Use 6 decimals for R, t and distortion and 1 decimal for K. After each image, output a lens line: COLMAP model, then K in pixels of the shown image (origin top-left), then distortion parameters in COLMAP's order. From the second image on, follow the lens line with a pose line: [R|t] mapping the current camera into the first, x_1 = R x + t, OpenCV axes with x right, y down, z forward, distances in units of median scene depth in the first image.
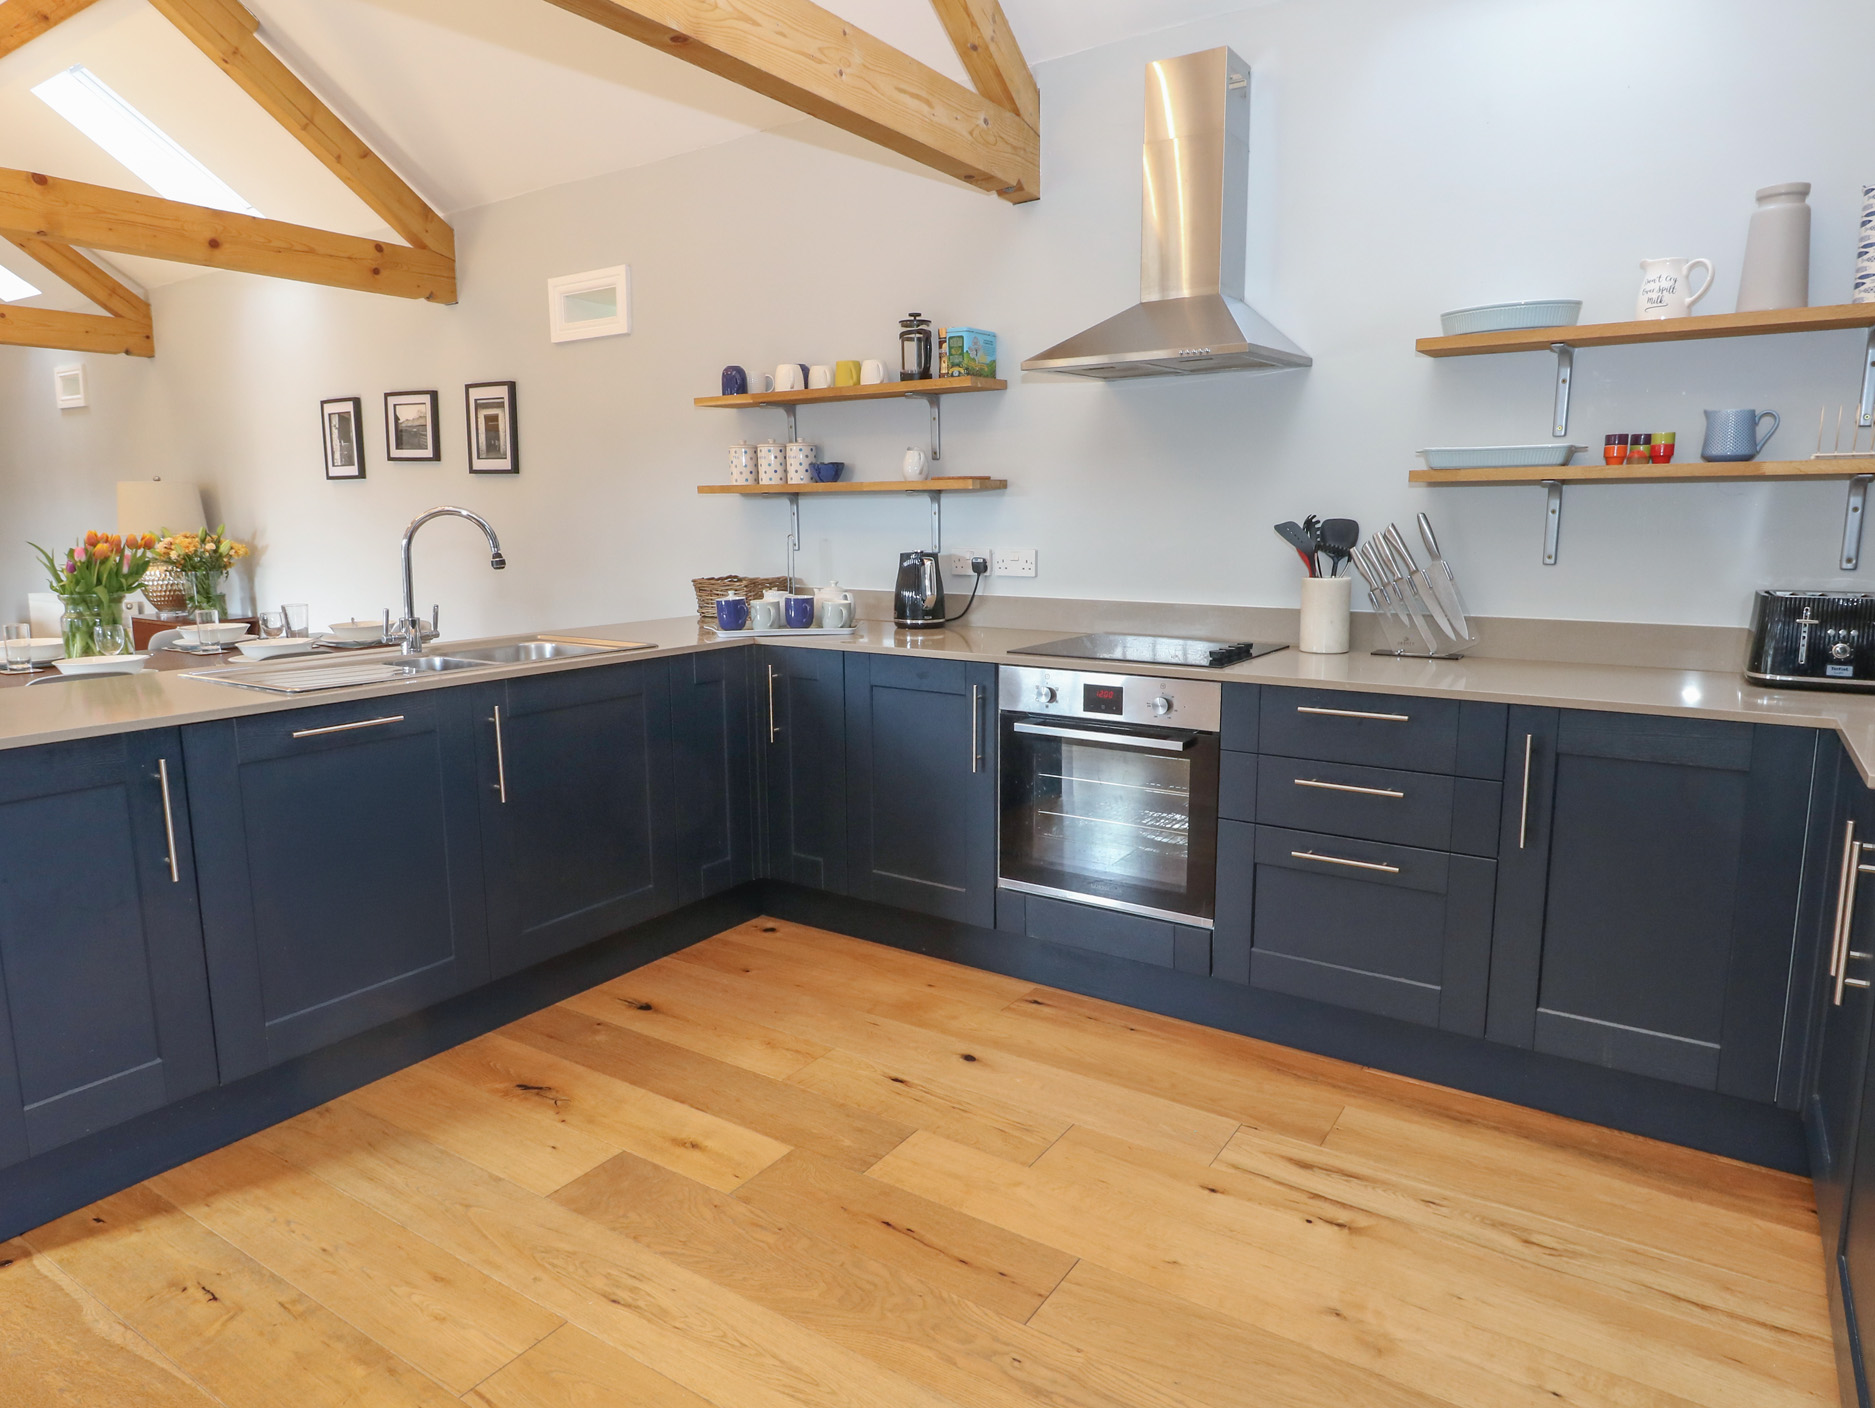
lens RADIAL K [[1157.3, 0, 940.5], [0, 1157.3, 709.1], [0, 0, 1]] dist [0.002542, -0.007623]
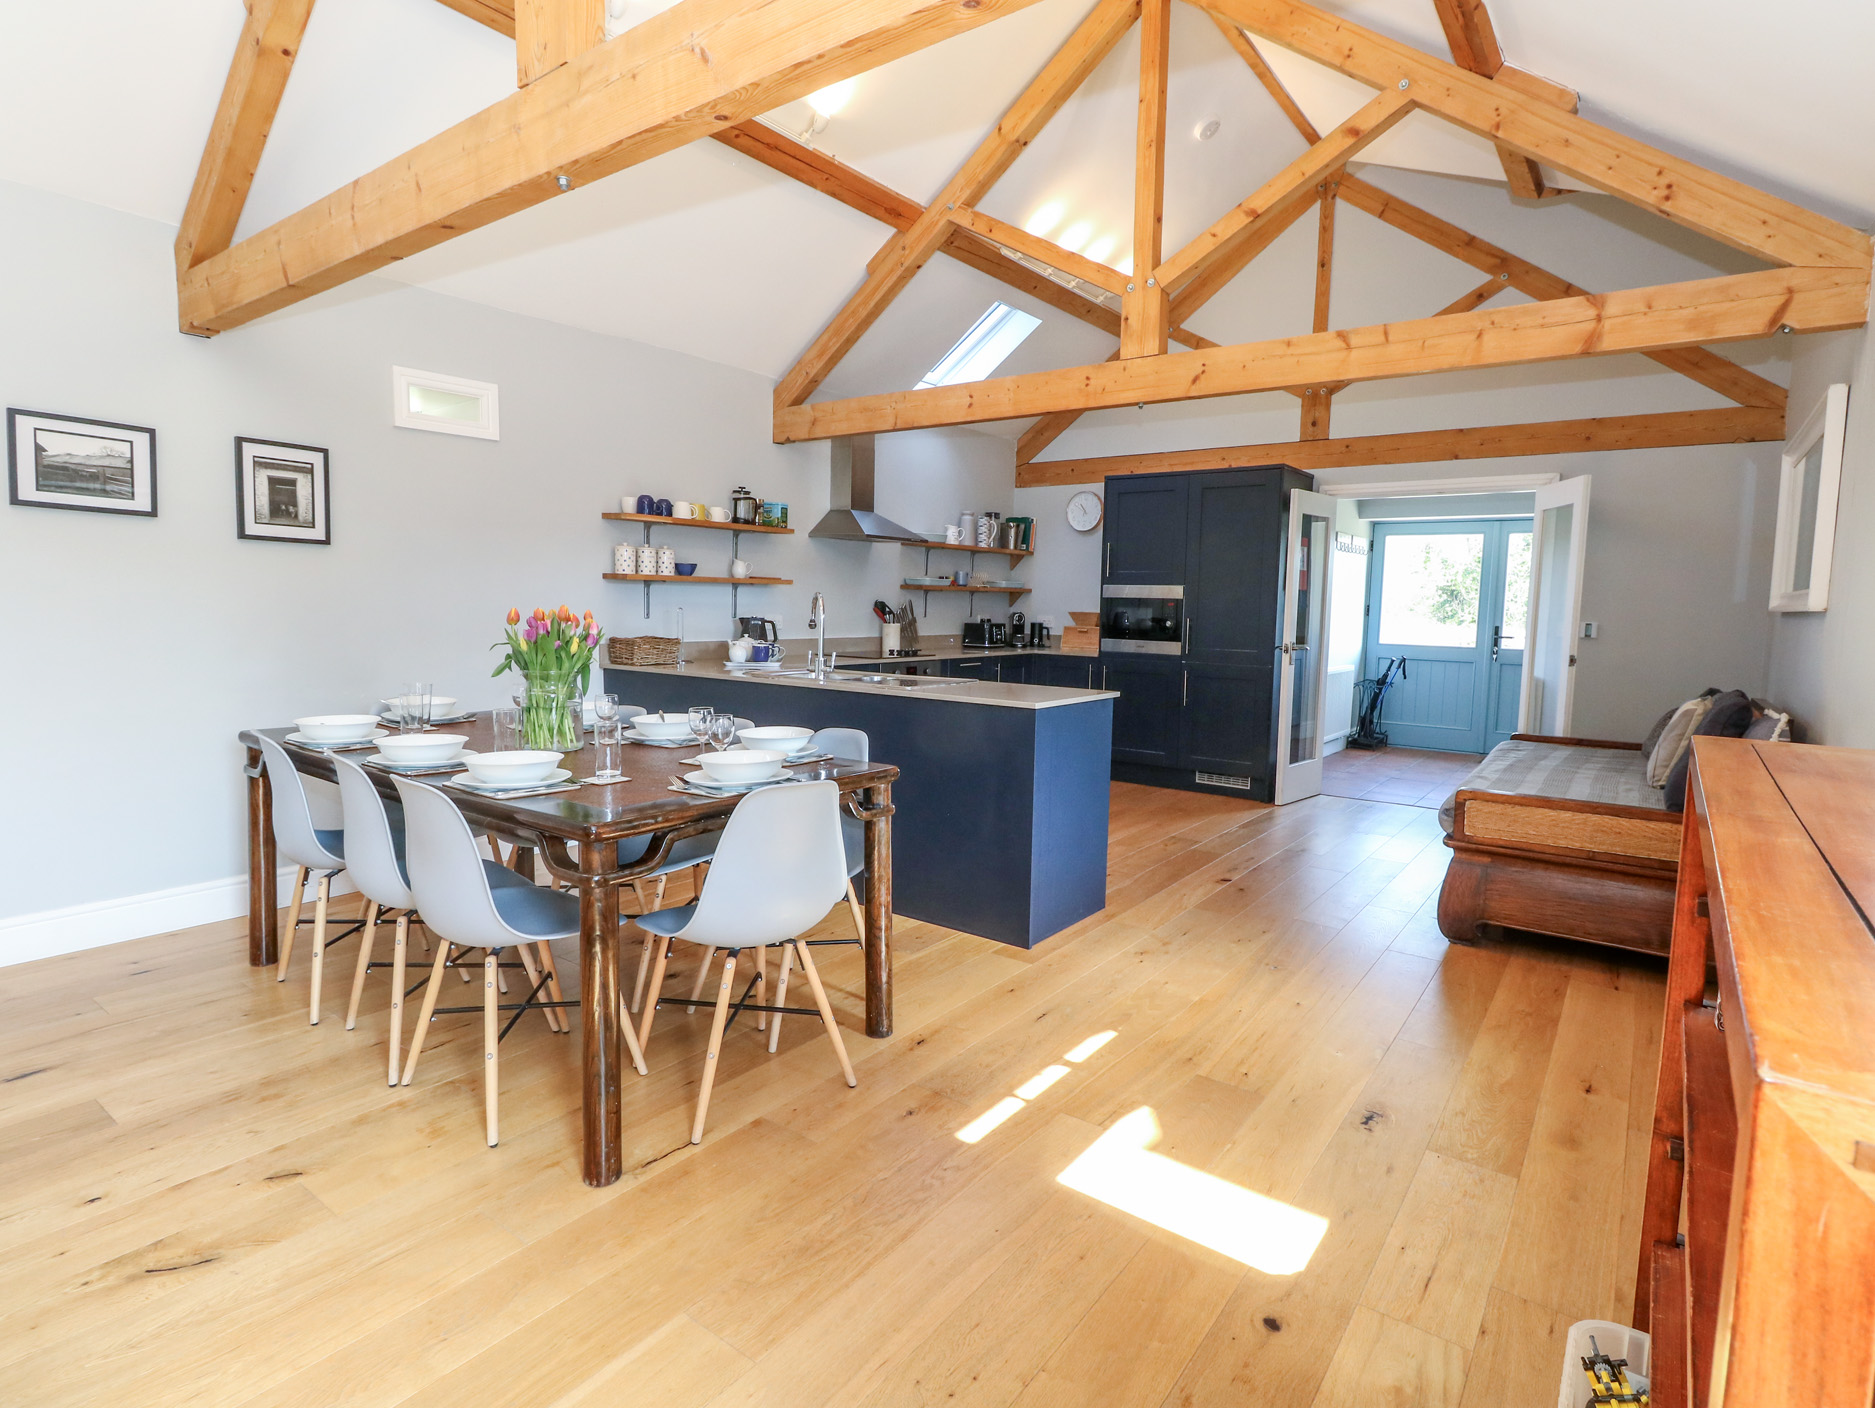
lens RADIAL K [[956.3, 0, 929.6], [0, 956.3, 691.9], [0, 0, 1]] dist [-0.010596, 0.002292]
pose [[0.053855, -0.090678, 0.994423, -1.468330], [0.147295, 0.985696, 0.081905, -0.099402], [-0.987625, 0.142062, 0.066441, 0.624557]]
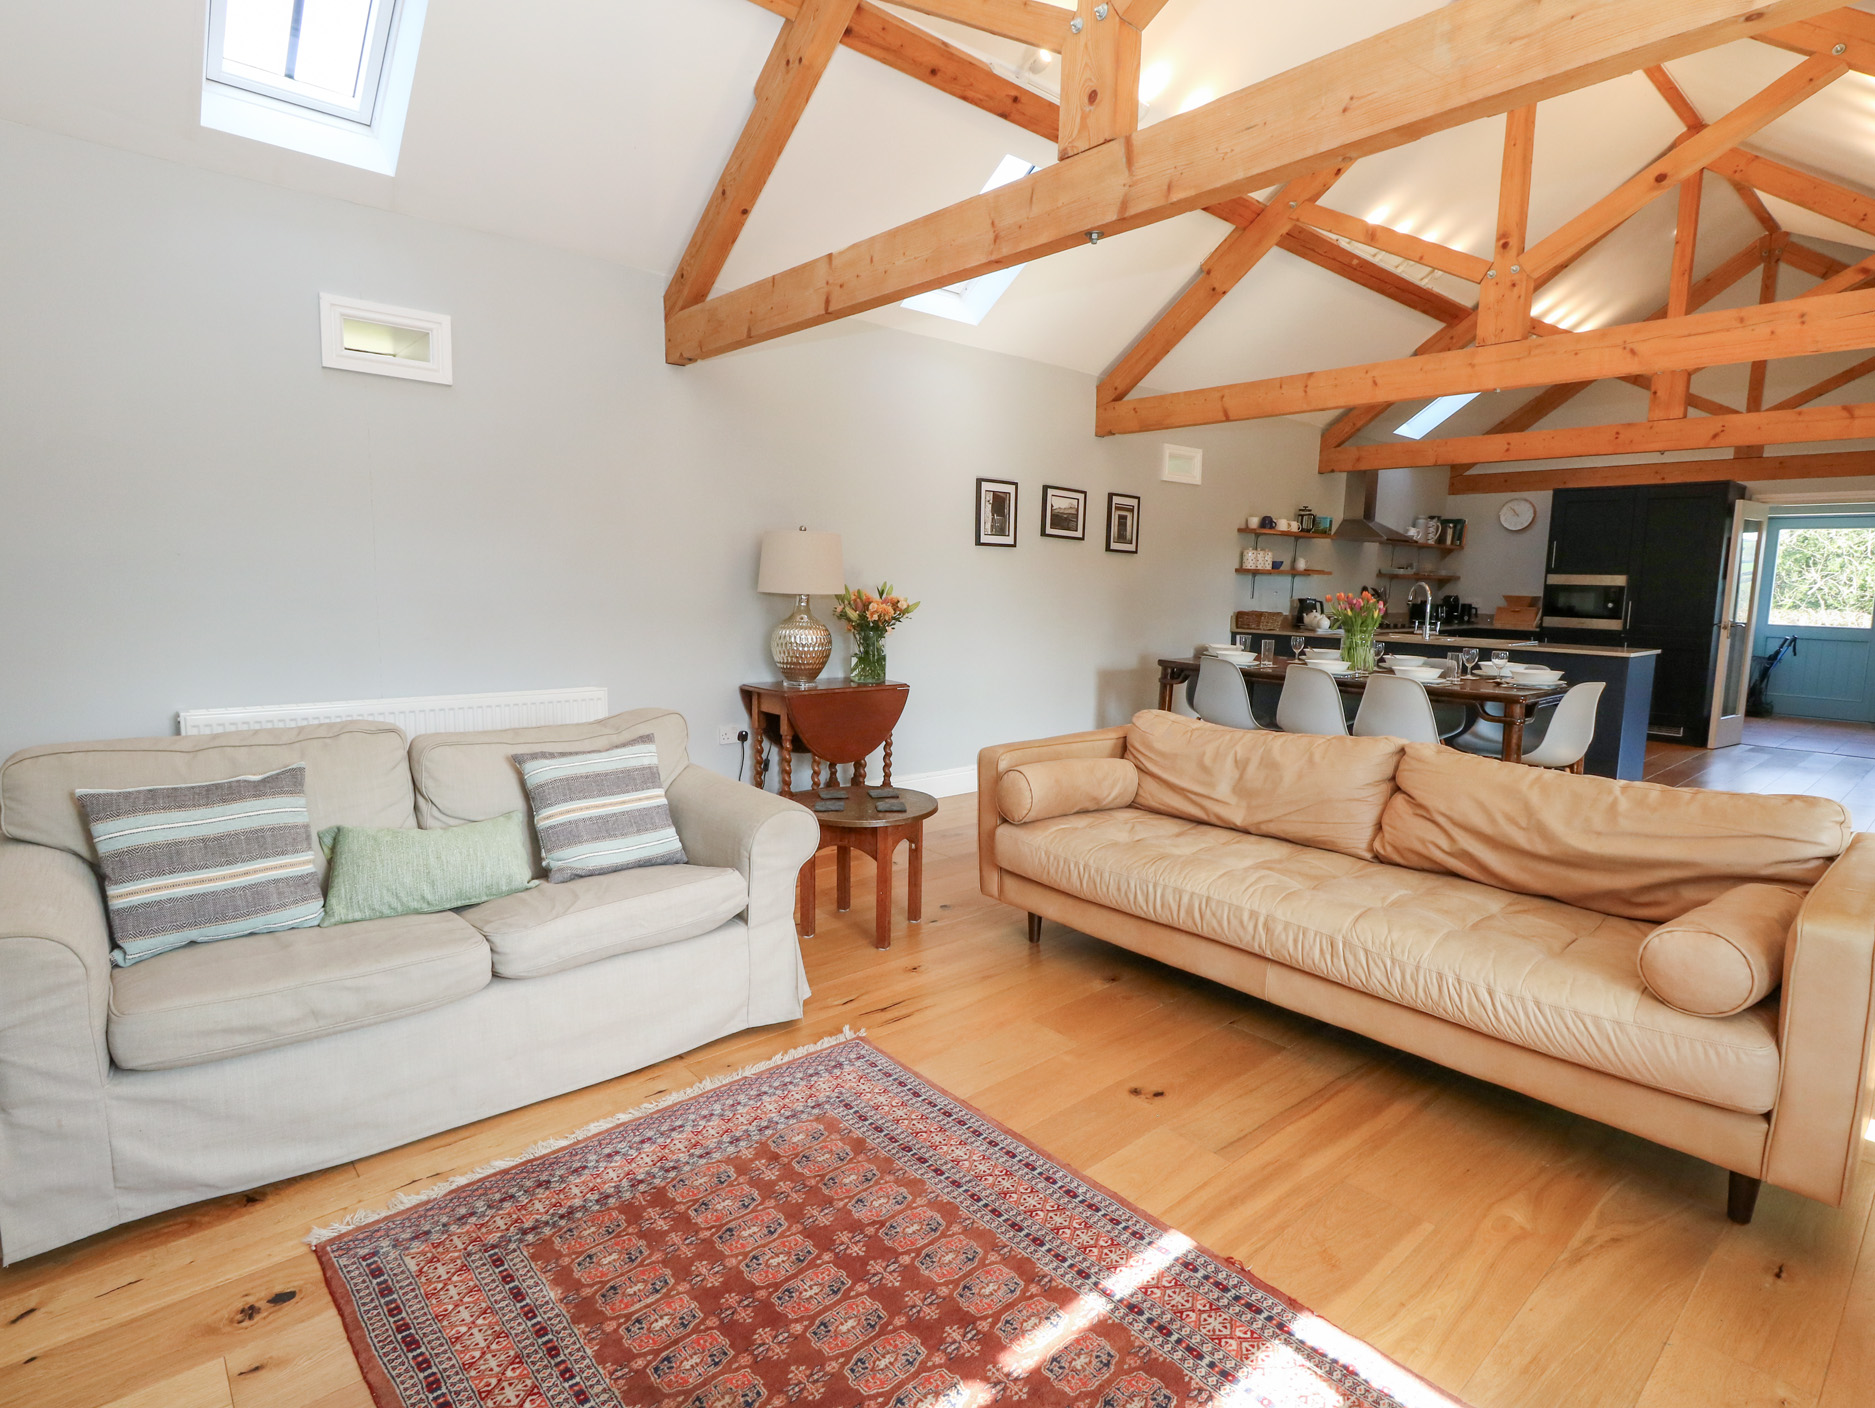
lens RADIAL K [[1000.9, 0, 944.6], [0, 1000.9, 697.6], [0, 0, 1]] dist [0.003779, -0.000945]
pose [[0.234095, -0.109418, 0.966037, -2.316363], [0.139758, 0.987114, 0.077938, -0.199023], [-0.962116, 0.116767, 0.246371, 1.221065]]
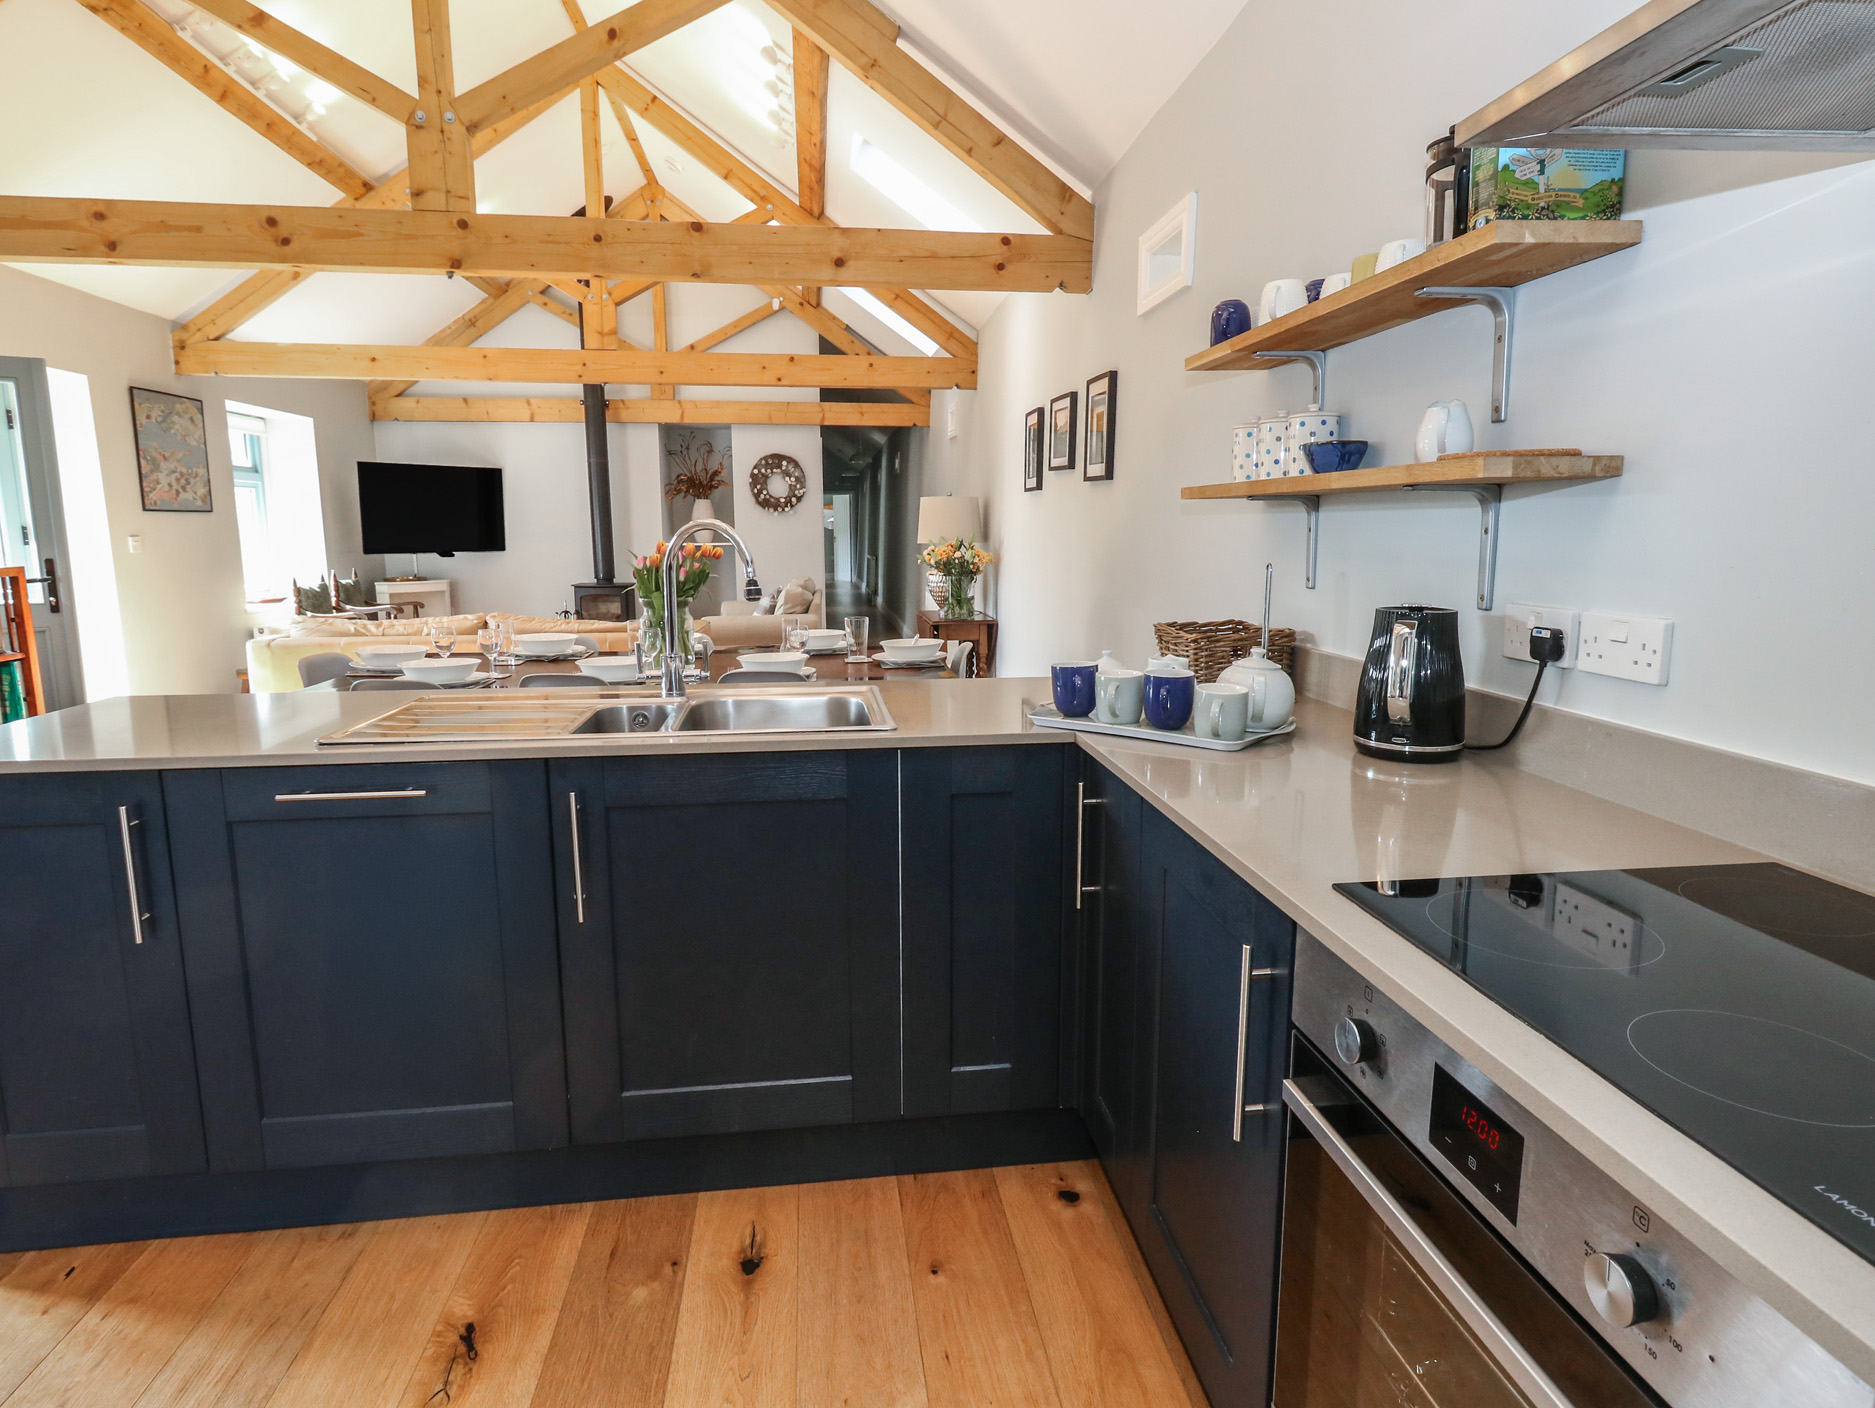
lens RADIAL K [[1041.0, 0, 941.1], [0, 1041.0, 694.1], [0, 0, 1]] dist [-0.002587, -0.001603]
pose [[0.660162, 0.122553, -0.741058, 0.179679], [-0.127011, 0.990606, 0.050676, -0.092032], [0.740307, 0.060668, 0.669526, 0.530273]]
